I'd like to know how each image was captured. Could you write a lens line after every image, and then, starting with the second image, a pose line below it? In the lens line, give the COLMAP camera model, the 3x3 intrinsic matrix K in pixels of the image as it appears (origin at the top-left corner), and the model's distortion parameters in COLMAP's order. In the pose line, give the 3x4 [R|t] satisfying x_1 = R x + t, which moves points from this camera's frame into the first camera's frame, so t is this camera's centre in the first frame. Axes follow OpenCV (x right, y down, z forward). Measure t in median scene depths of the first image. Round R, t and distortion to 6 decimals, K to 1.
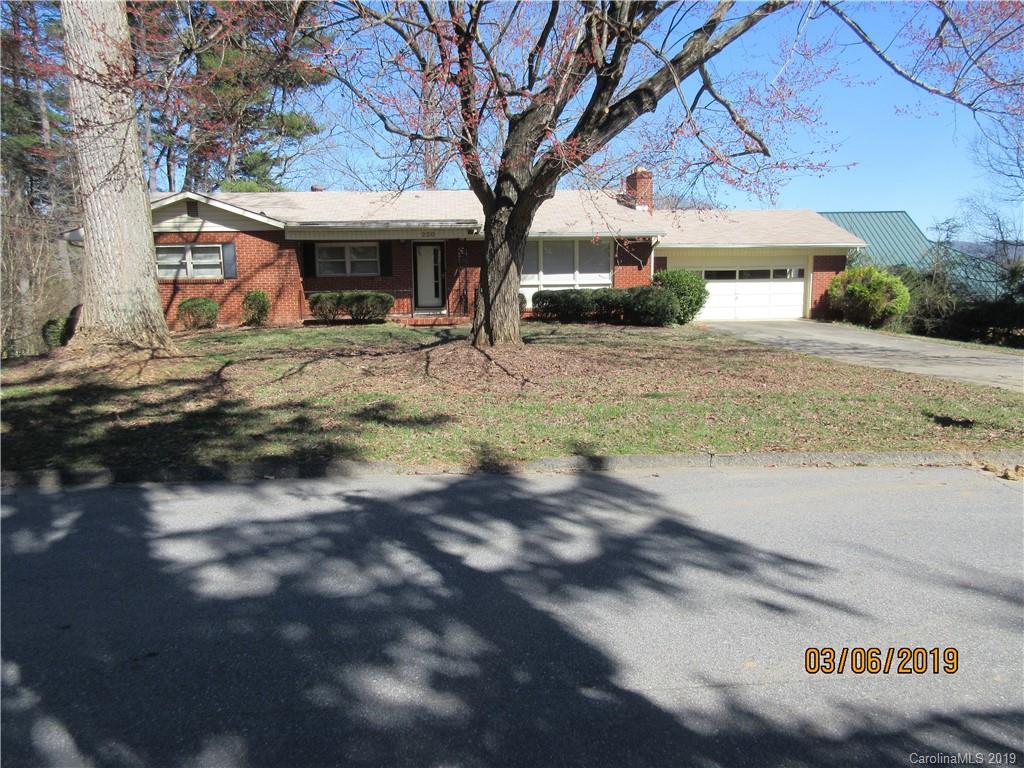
lens RADIAL K [[803.6, 0, 512.0], [0, 803.6, 384.0], [0, 0, 1]] dist [-0.004651, 0.004471]
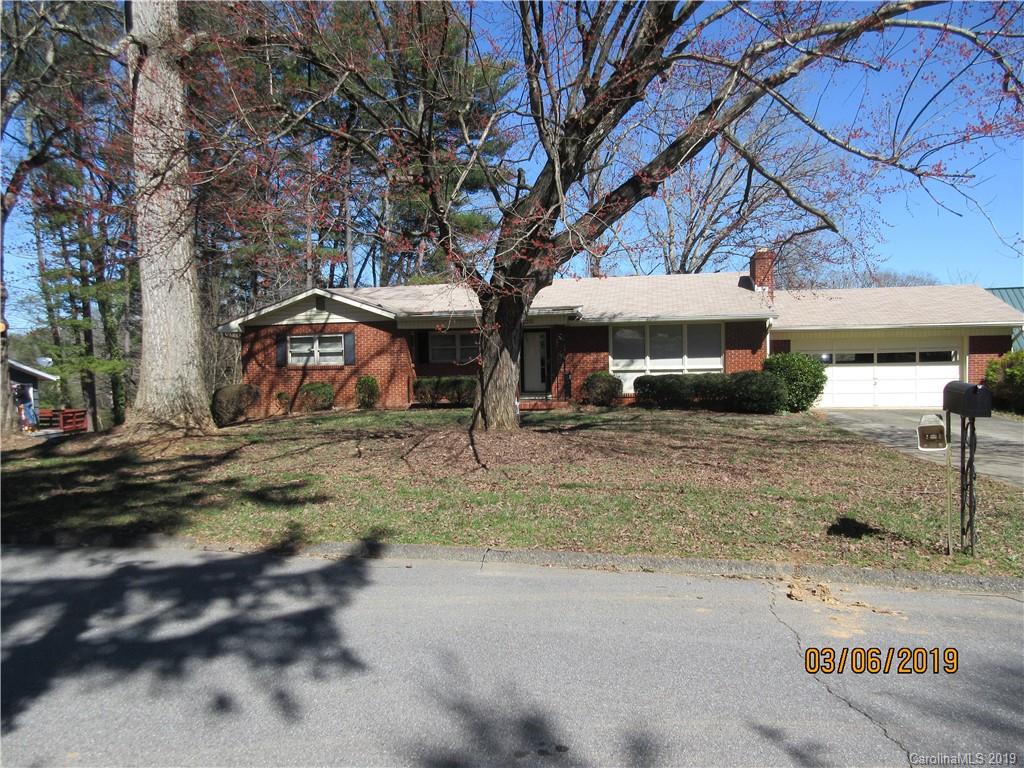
lens RADIAL K [[803.6, 0, 512.0], [0, 803.6, 384.0], [0, 0, 1]] dist [-0.004651, 0.004471]
pose [[0.958467, 0.002433, -0.285192, 0.174408], [-0.031910, 0.994600, -0.098760, -0.004533], [0.283411, 0.103758, 0.953369, 0.022483]]
